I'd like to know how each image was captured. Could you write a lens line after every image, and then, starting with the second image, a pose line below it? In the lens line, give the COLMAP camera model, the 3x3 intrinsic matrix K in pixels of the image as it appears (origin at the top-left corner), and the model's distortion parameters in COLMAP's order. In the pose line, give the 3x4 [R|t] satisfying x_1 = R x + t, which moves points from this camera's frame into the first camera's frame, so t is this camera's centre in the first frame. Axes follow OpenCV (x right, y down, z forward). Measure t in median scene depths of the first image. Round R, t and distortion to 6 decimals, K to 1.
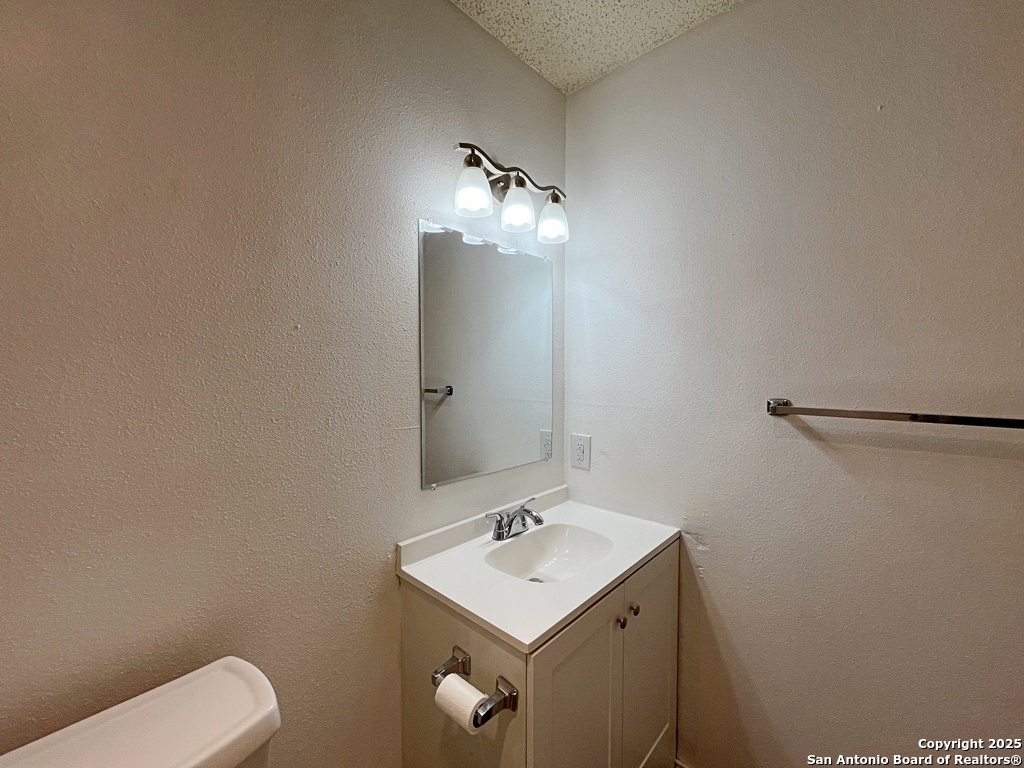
lens RADIAL K [[412.5, 0, 514.8], [0, 412.5, 386.0], [0, 0, 1]] dist [-0.001639, -0.000472]
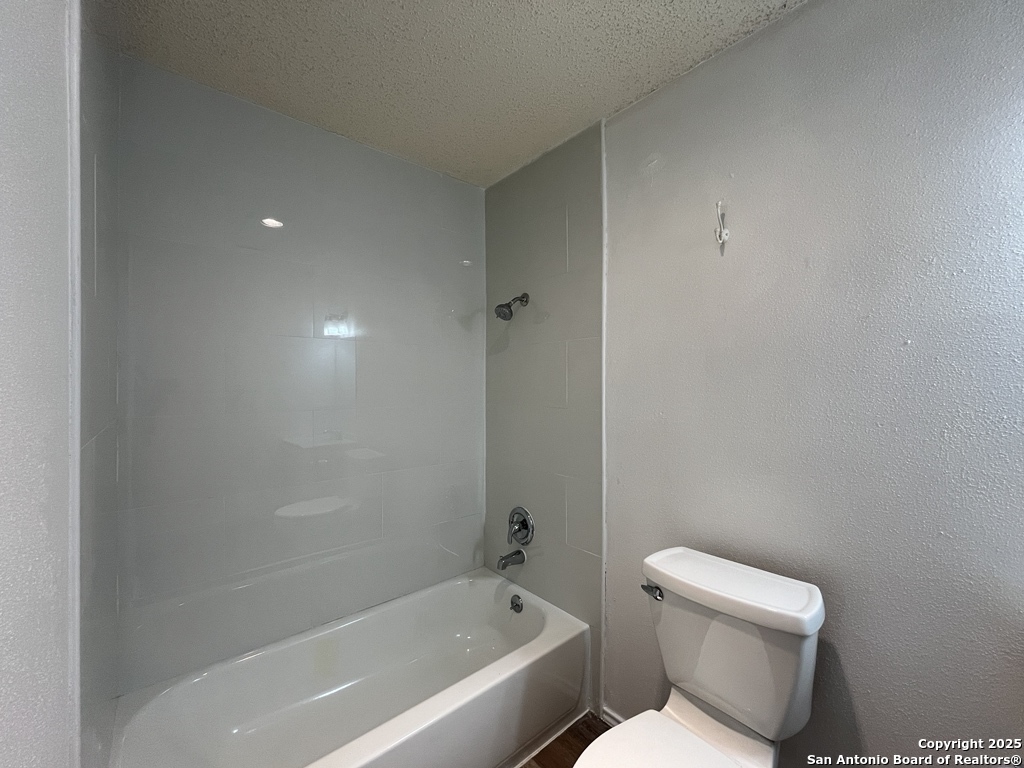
lens RADIAL K [[412.5, 0, 514.8], [0, 412.5, 386.0], [0, 0, 1]] dist [-0.001639, -0.000472]
pose [[-0.113229, 0.005794, -0.993552, 0.686110], [-0.043701, 0.998986, 0.010806, 0.005422], [0.992607, 0.044643, -0.112861, 0.095070]]
